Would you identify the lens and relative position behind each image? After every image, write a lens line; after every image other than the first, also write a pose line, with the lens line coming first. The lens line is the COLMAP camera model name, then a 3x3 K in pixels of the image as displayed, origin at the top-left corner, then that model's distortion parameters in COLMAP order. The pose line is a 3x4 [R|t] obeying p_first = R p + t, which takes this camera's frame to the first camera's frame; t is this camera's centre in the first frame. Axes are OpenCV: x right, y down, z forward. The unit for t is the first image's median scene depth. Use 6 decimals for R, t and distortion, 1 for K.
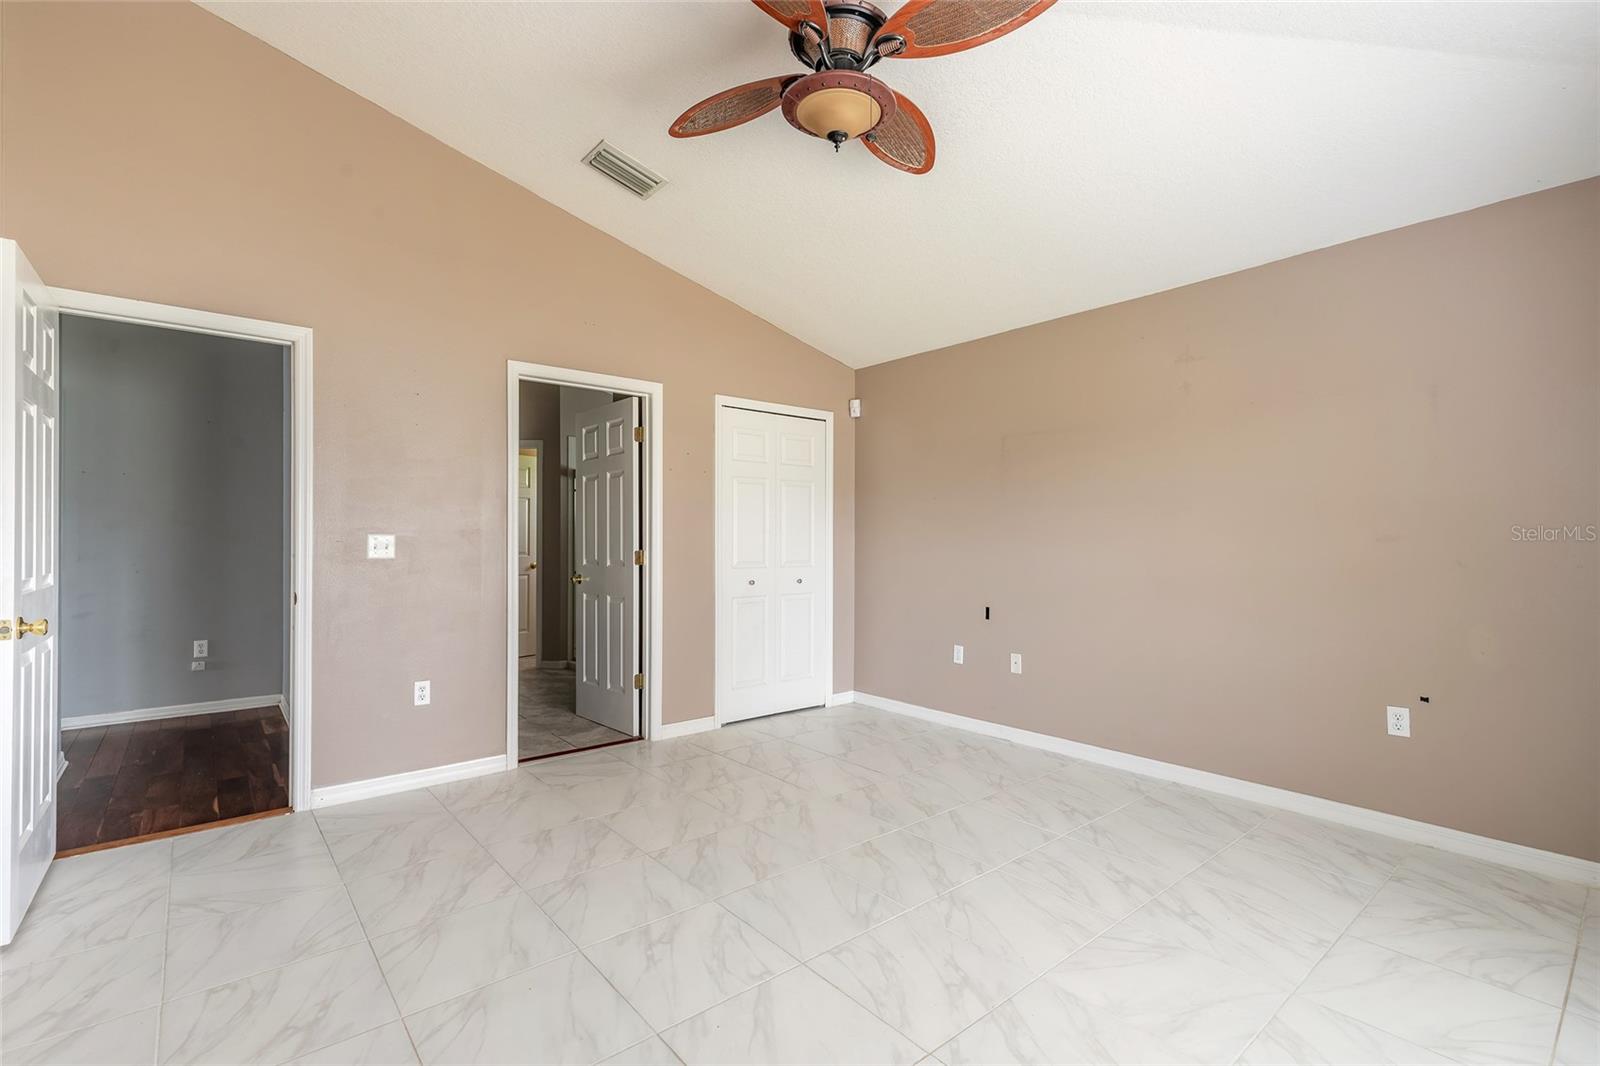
lens RADIAL K [[723.6, 0, 798.4], [0, 723.6, 527.8], [0, 0, 1]] dist [0.011087, -0.002618]
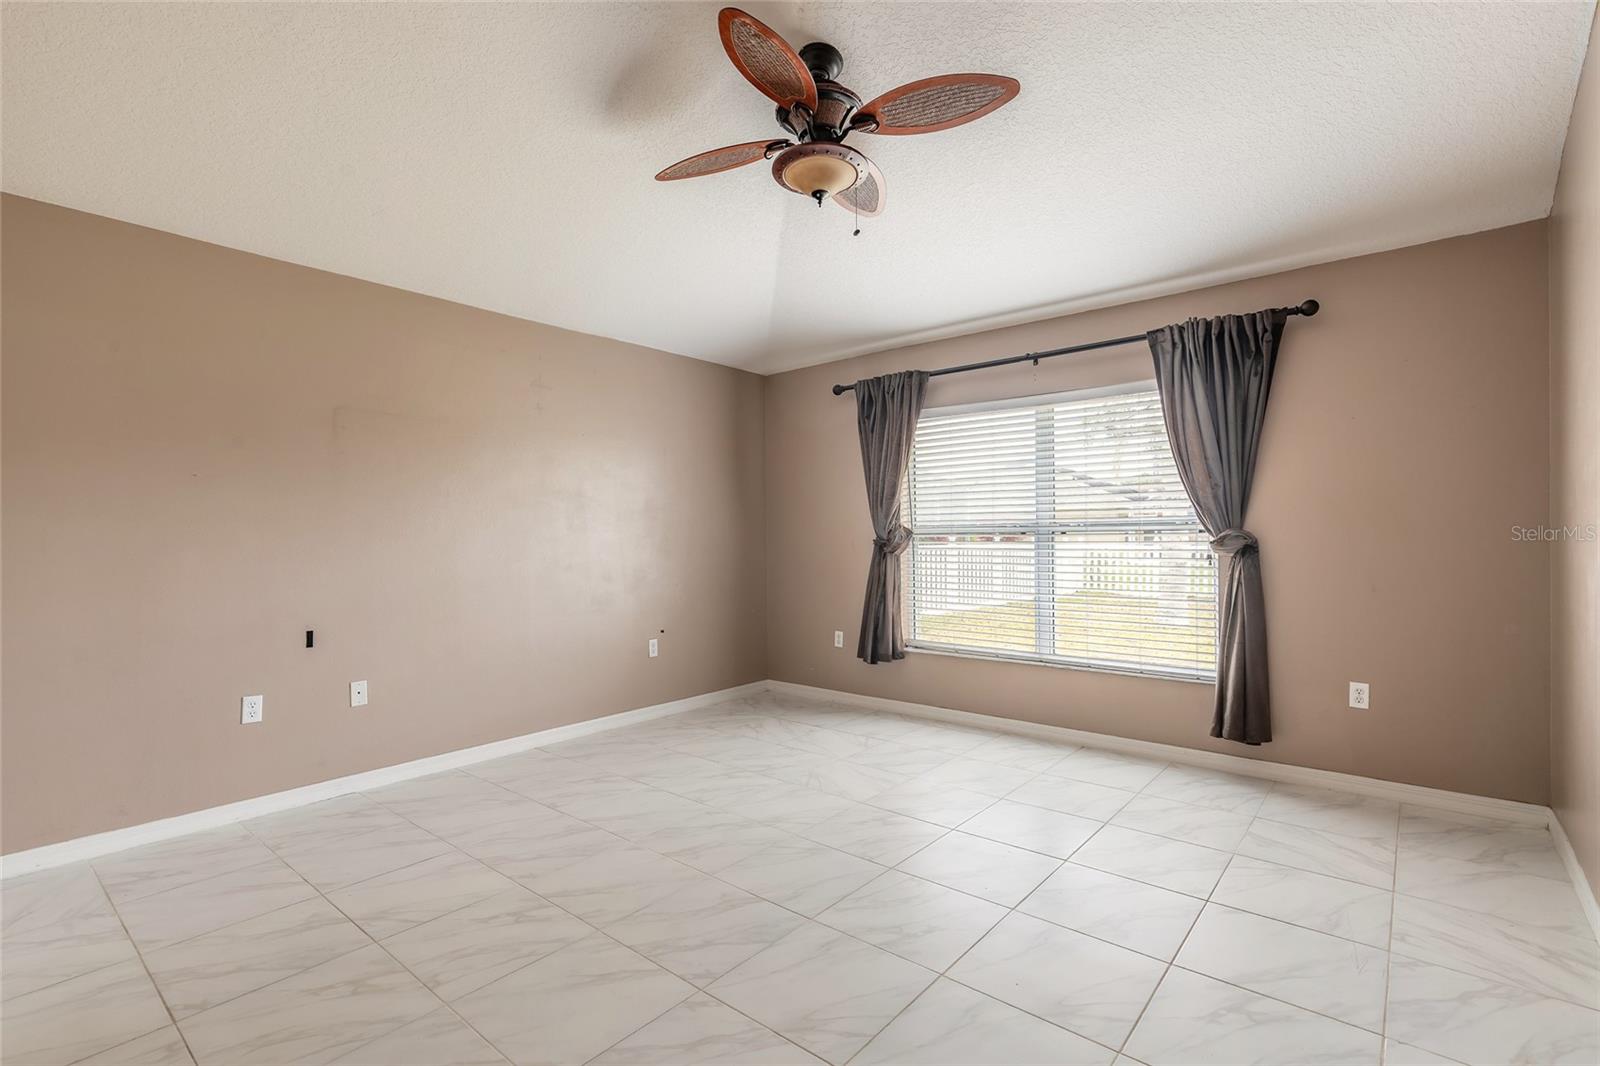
lens RADIAL K [[723.6, 0, 798.2], [0, 723.6, 536.9], [0, 0, 1]] dist [0.011087, -0.002618]
pose [[-0.164323, 0.001814, 0.986405, -0.778517], [-0.006058, 0.999978, -0.002848, 0.016971], [-0.986388, -0.006444, -0.164308, 0.879966]]
